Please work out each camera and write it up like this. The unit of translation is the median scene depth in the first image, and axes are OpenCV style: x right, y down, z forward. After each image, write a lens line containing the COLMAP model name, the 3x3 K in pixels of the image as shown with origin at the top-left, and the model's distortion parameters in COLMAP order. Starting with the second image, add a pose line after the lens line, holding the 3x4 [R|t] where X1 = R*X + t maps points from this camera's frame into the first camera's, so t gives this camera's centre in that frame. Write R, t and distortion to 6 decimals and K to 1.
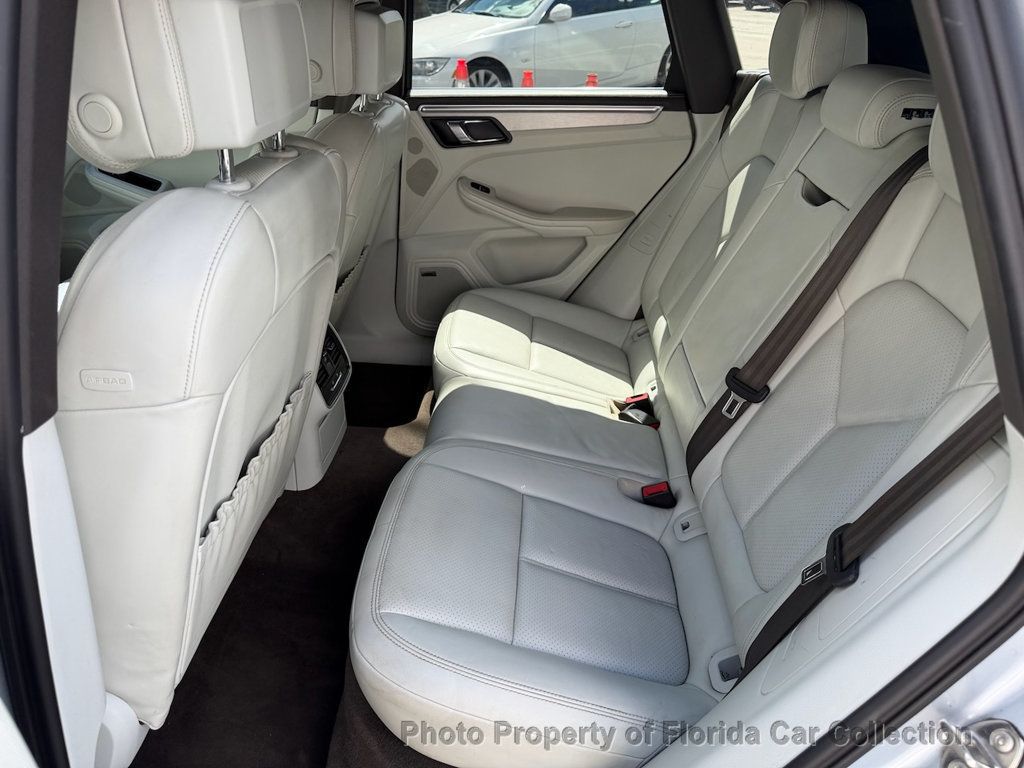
lens RADIAL K [[724.2, 0, 517.1], [0, 724.2, 391.0], [0, 0, 1]] dist [0.034423, -0.046051]
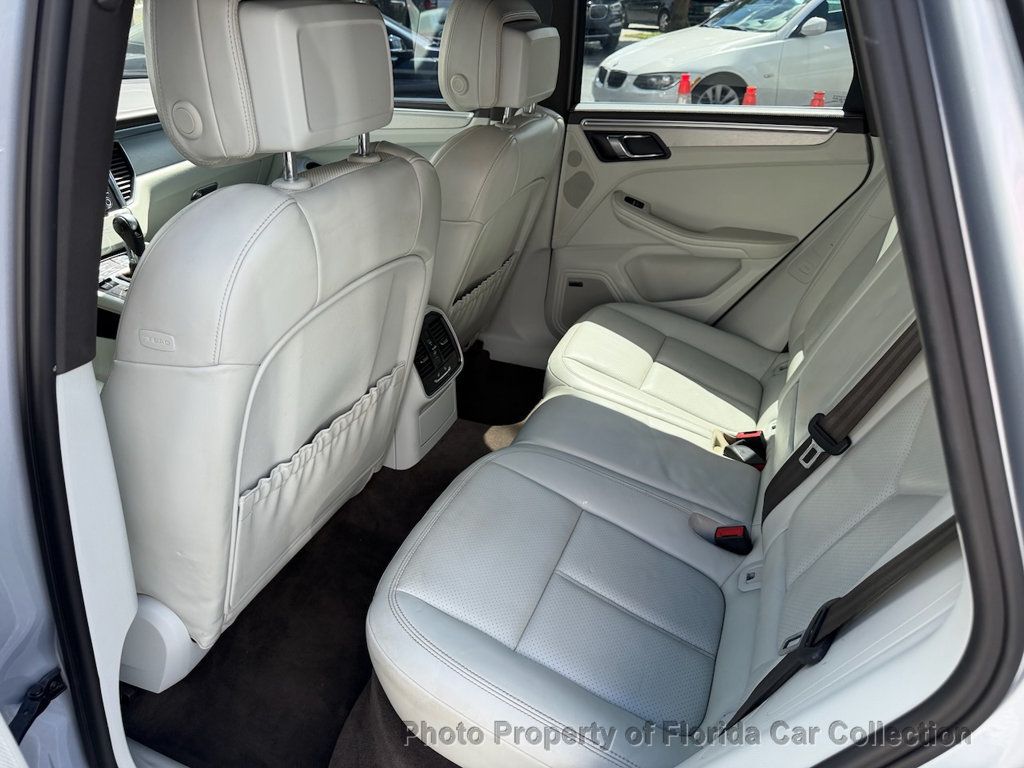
lens RADIAL K [[724.2, 0, 516.0], [0, 724.2, 389.1], [0, 0, 1]] dist [0.034423, -0.046051]
pose [[0.948195, 0.134863, -0.287642, 0.152212], [-0.140008, 0.990147, 0.002709, -0.008977], [0.285173, 0.037703, 0.957734, 0.013572]]
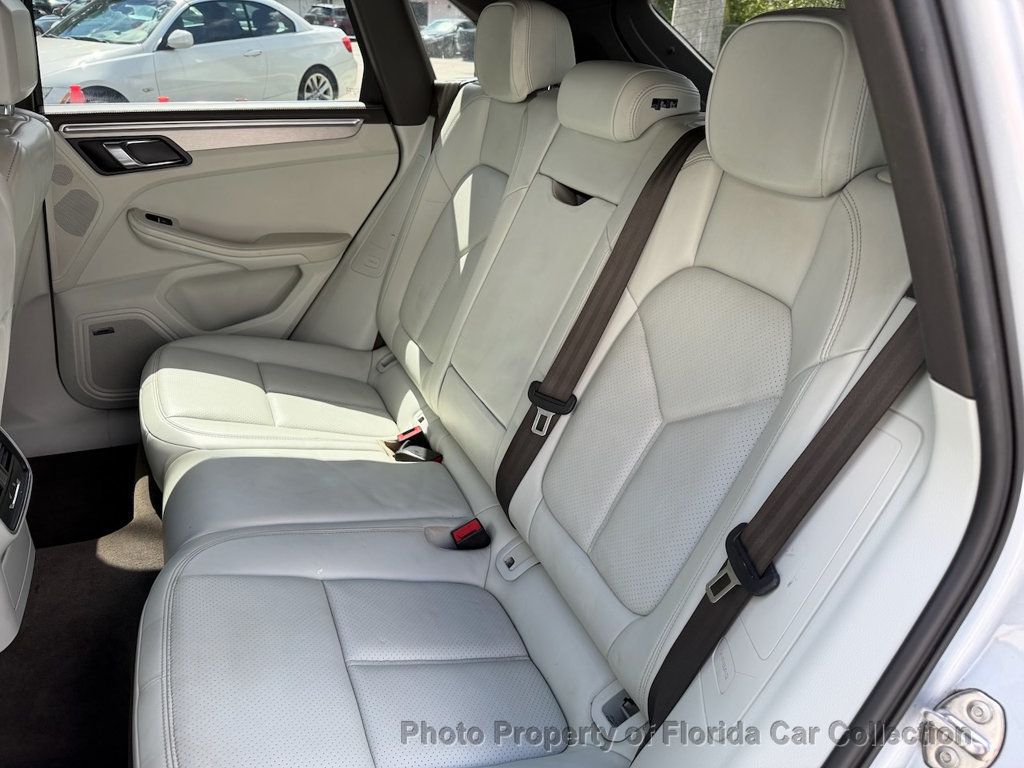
lens RADIAL K [[724.2, 0, 512.8], [0, 724.2, 379.9], [0, 0, 1]] dist [0.034423, -0.046051]
pose [[0.895853, -0.168280, 0.411252, -0.081050], [0.189409, 0.981838, -0.010840, -0.022226], [-0.401959, 0.087606, 0.911457, 0.131415]]
